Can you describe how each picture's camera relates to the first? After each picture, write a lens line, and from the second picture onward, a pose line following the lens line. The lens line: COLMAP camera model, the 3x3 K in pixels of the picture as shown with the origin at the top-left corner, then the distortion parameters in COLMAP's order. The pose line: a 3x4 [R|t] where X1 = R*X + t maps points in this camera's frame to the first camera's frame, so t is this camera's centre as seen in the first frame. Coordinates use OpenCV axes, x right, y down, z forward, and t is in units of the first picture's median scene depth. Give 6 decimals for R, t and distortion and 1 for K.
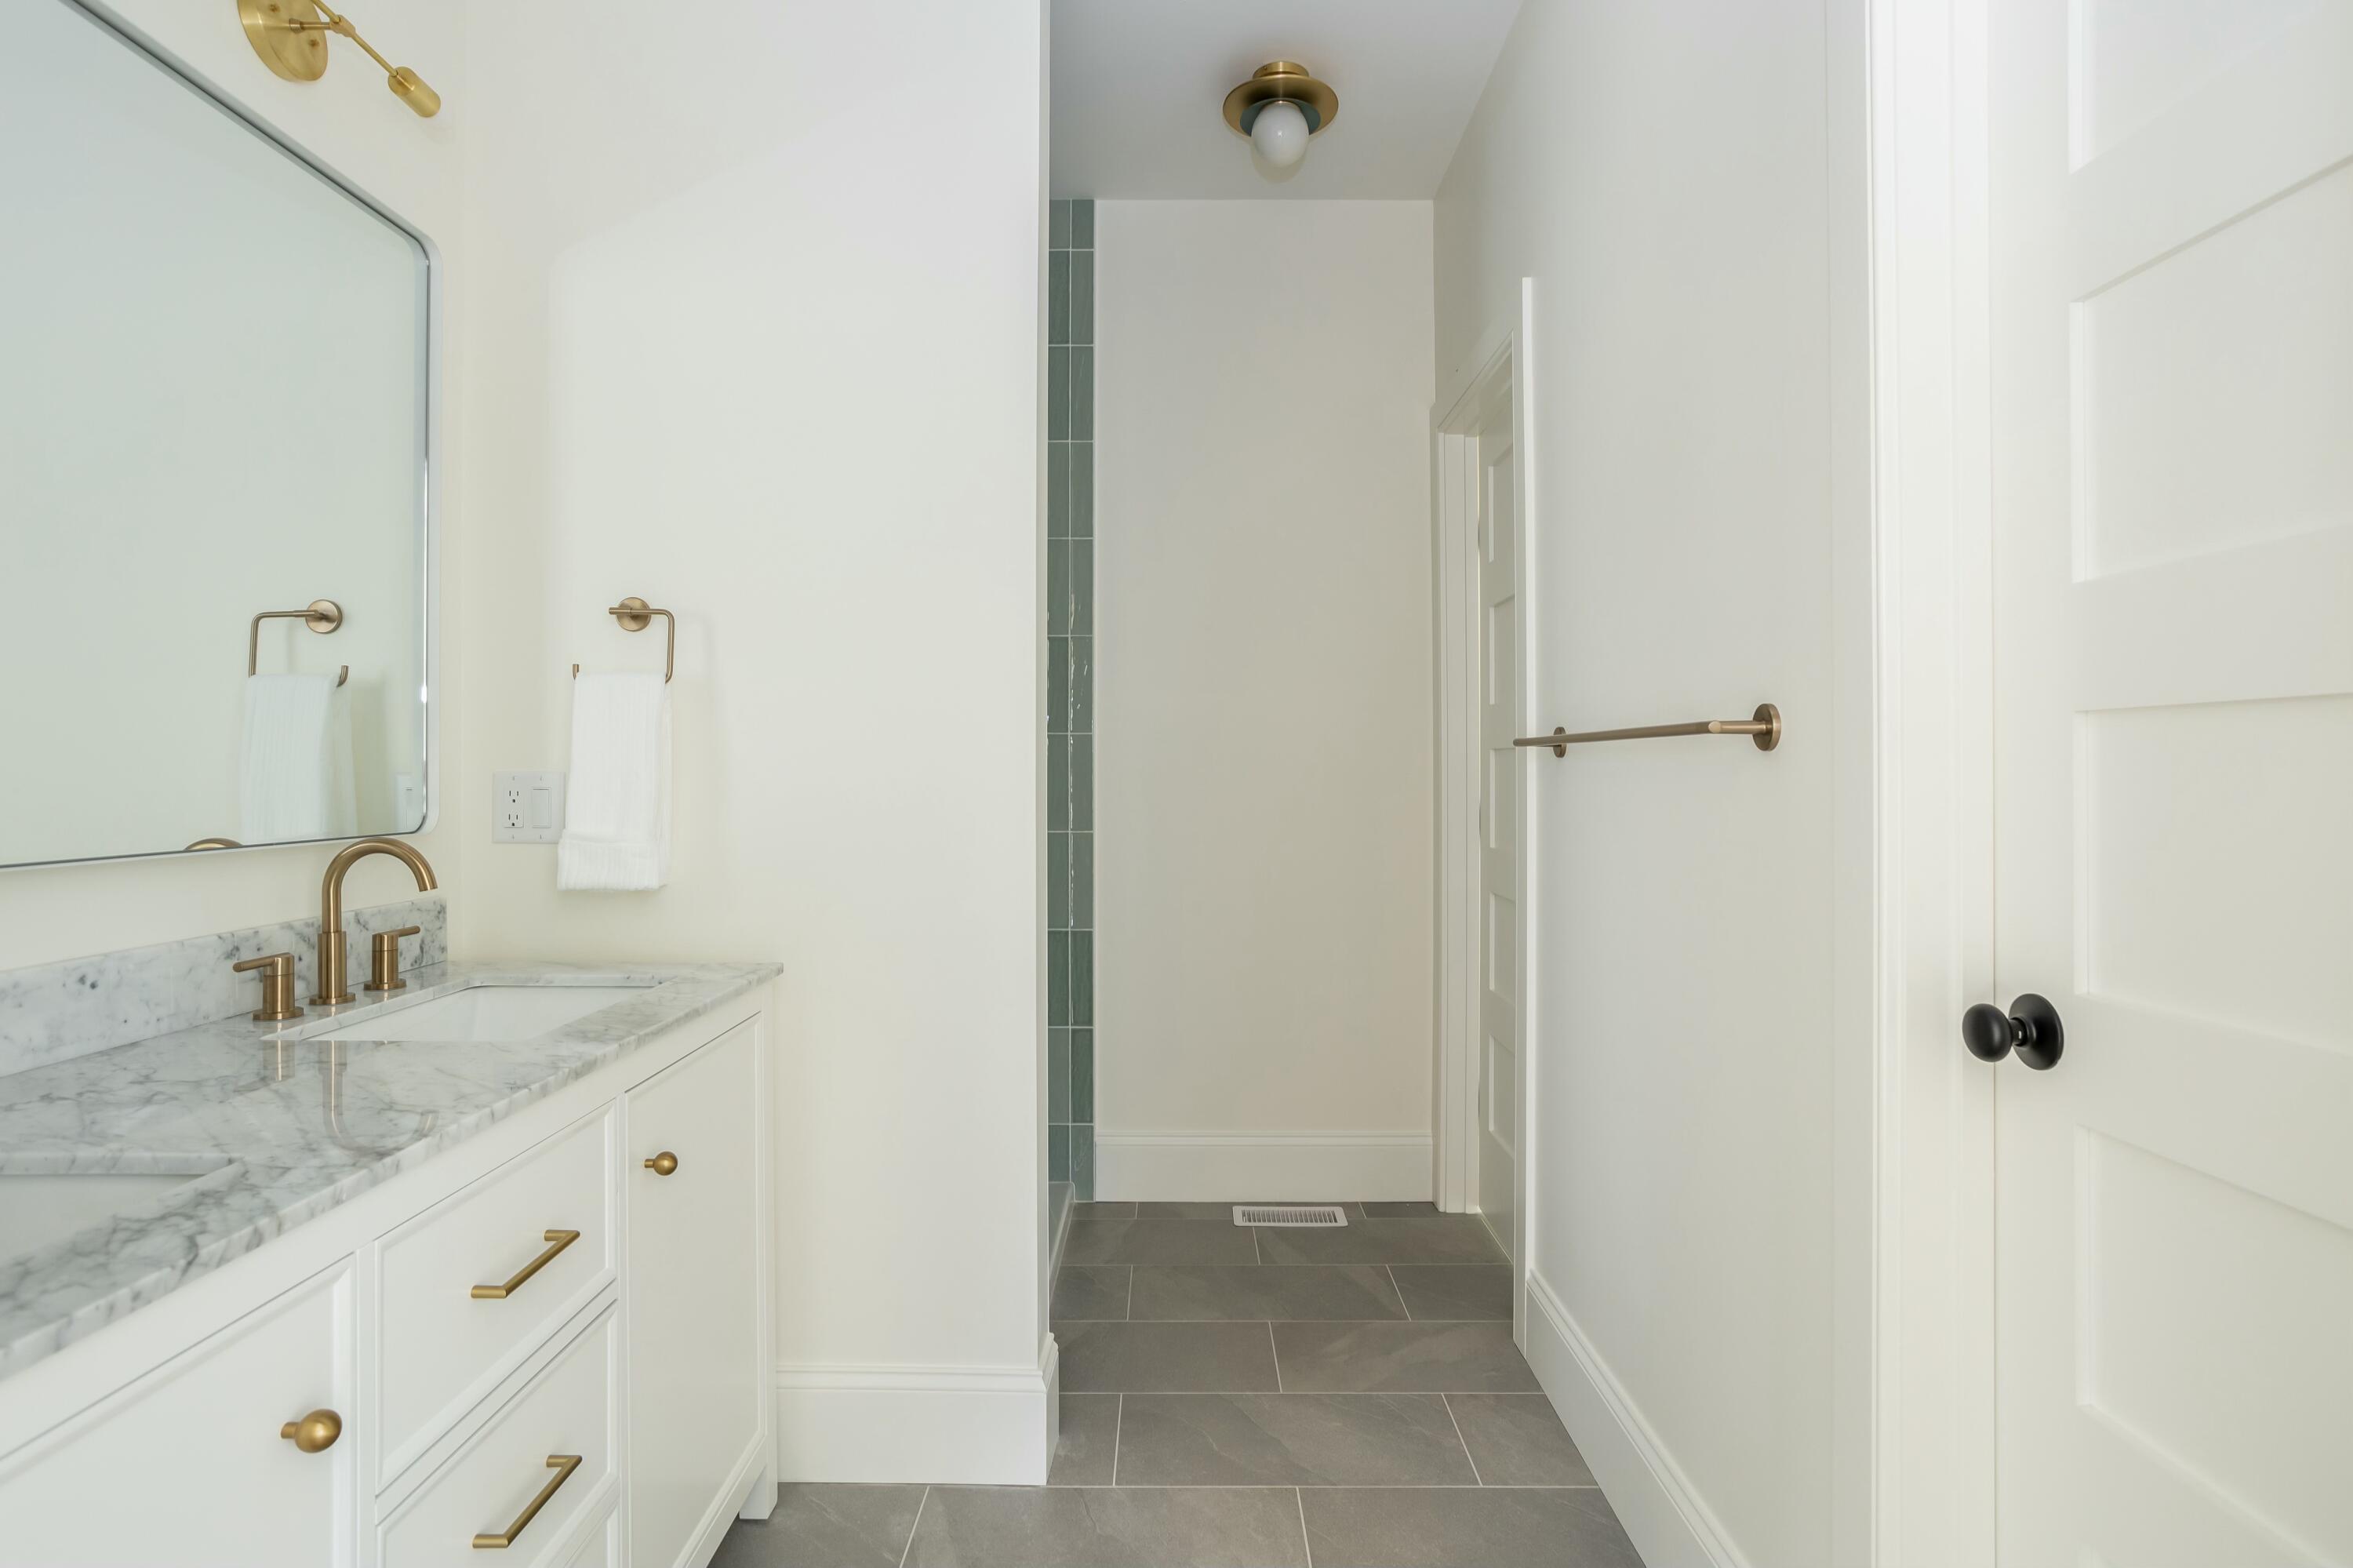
lens RADIAL K [[1198.7, 0, 1171.6], [0, 1198.7, 751.7], [0, 0, 1]] dist [-0.055407, 0.049571]
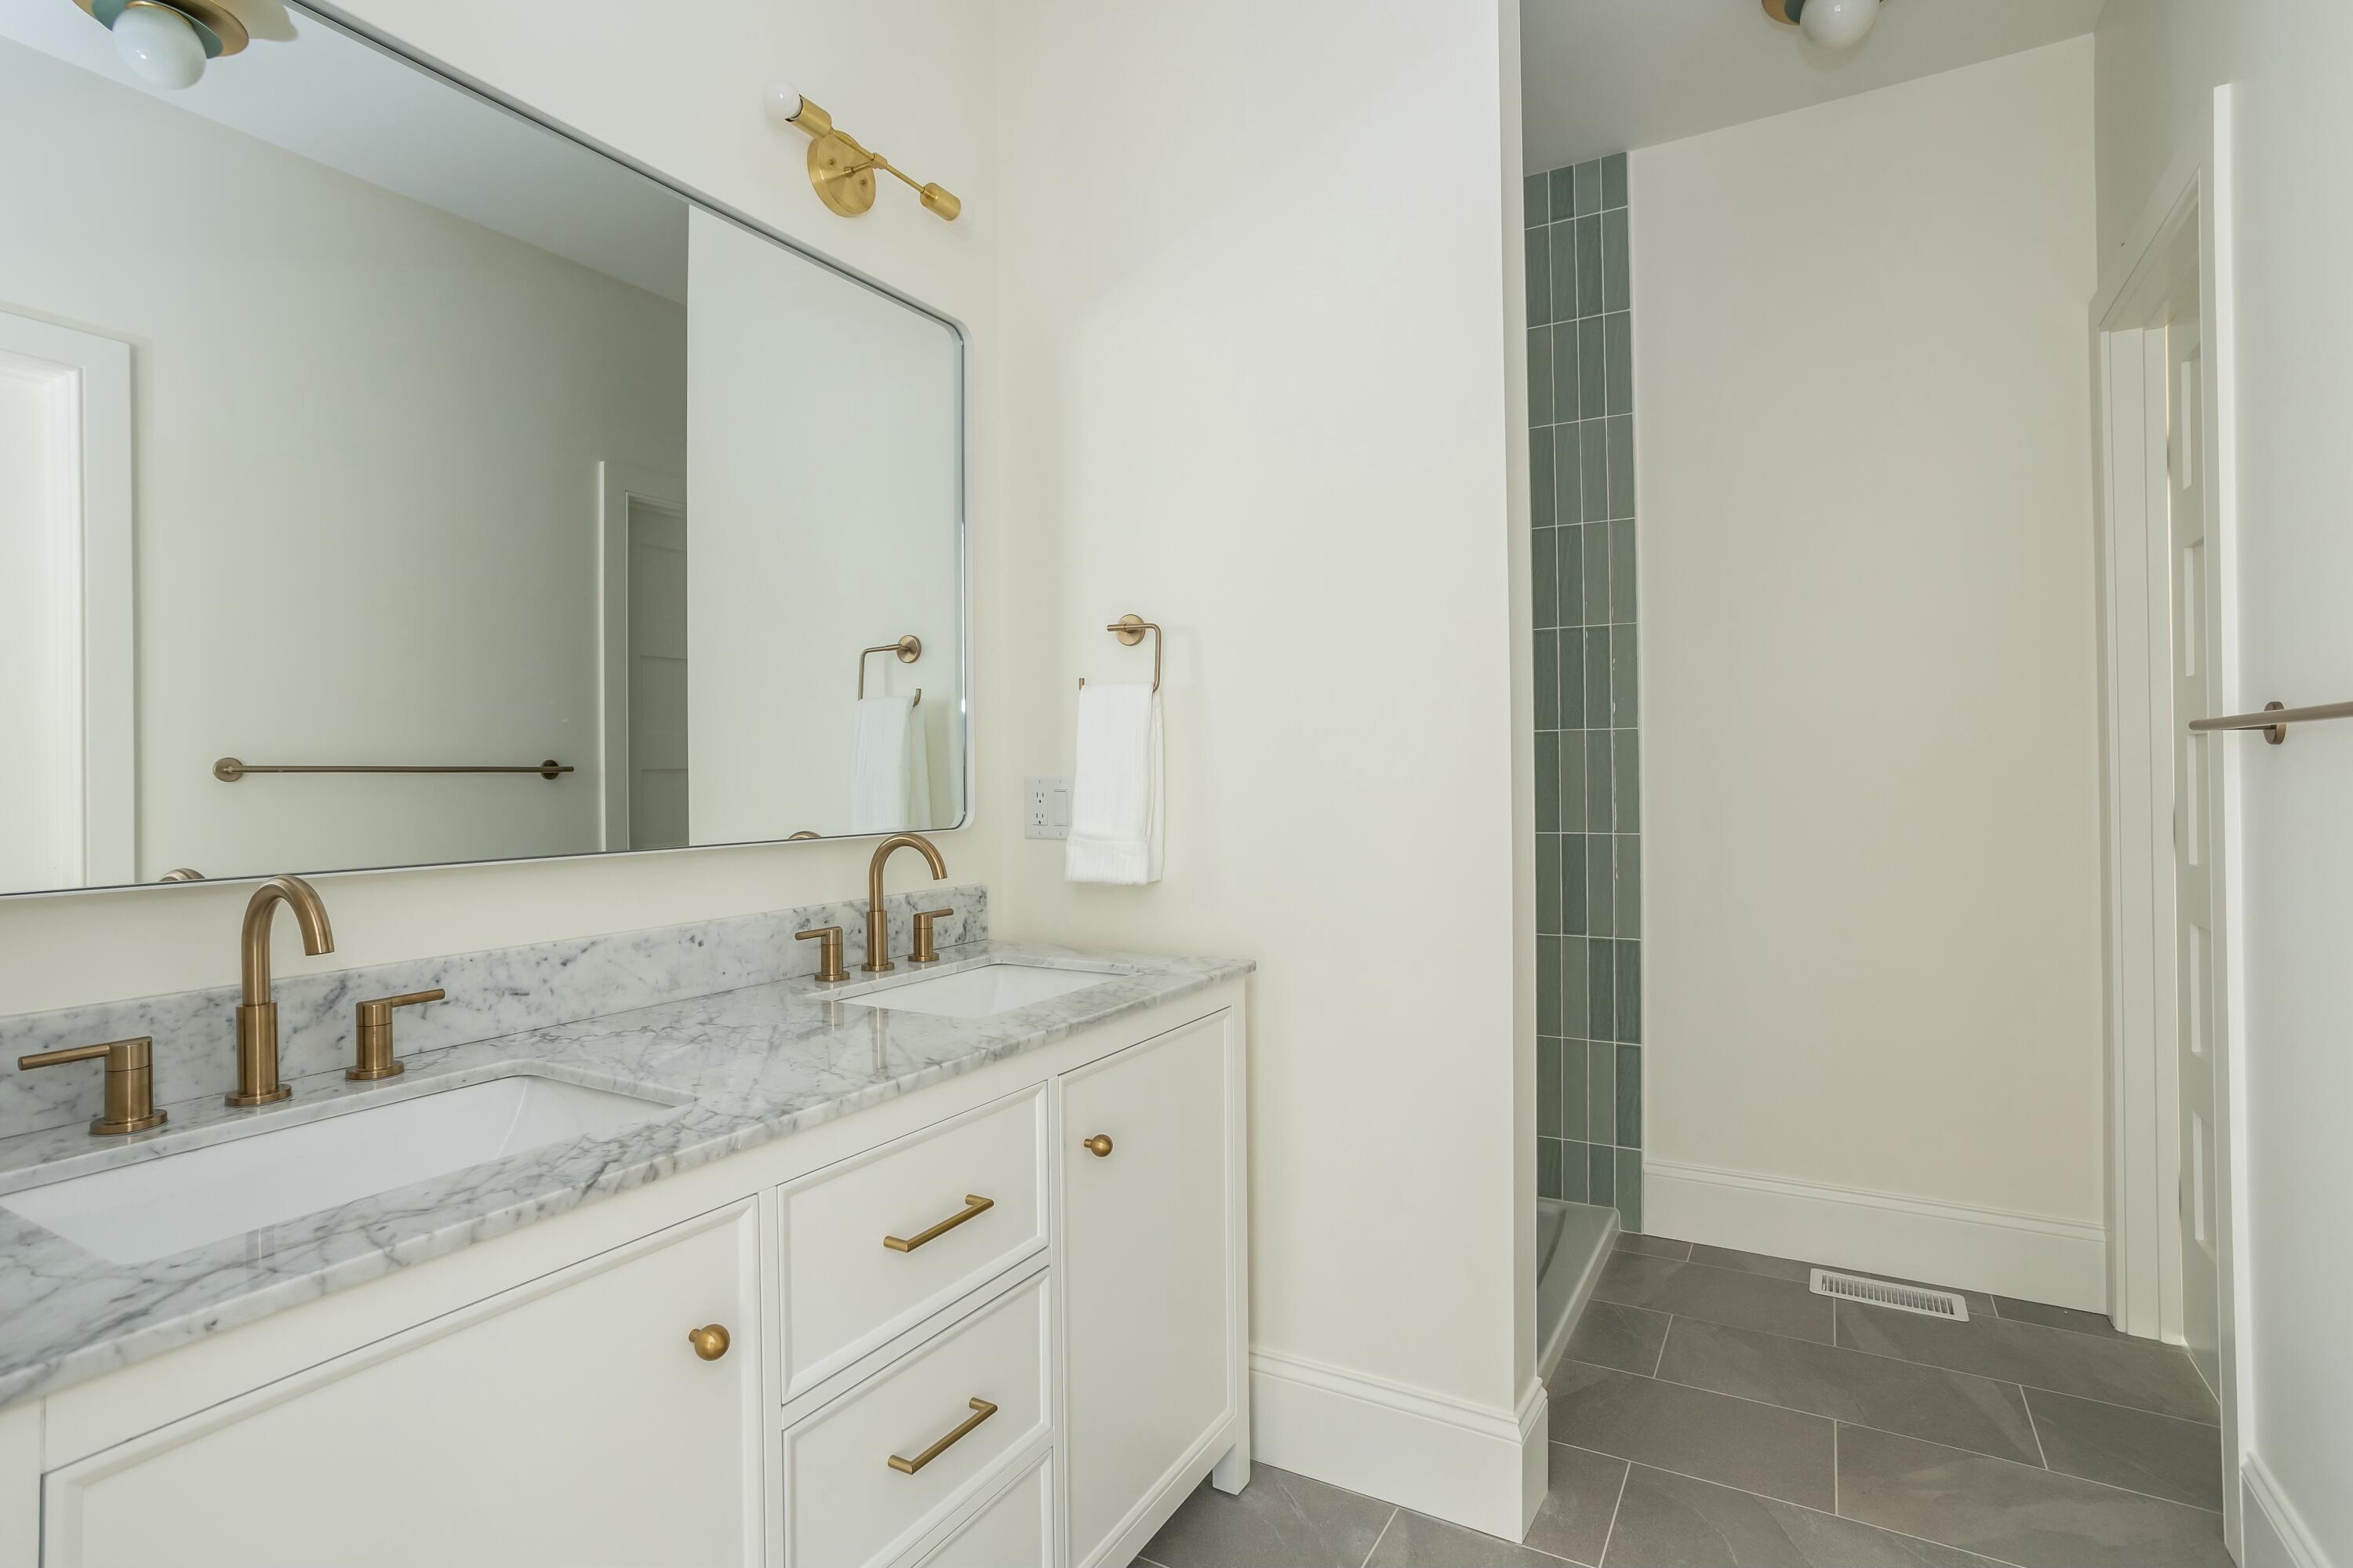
lens RADIAL K [[1141.9, 0, 1177.7], [0, 1141.9, 761.2], [0, 0, 1]] dist [-0.039766, 0.025123]
pose [[0.872662, -0.014358, -0.488113, 0.105633], [0.017966, 0.999835, 0.002710, 0.002170], [0.487994, -0.011135, 0.872776, 0.118477]]
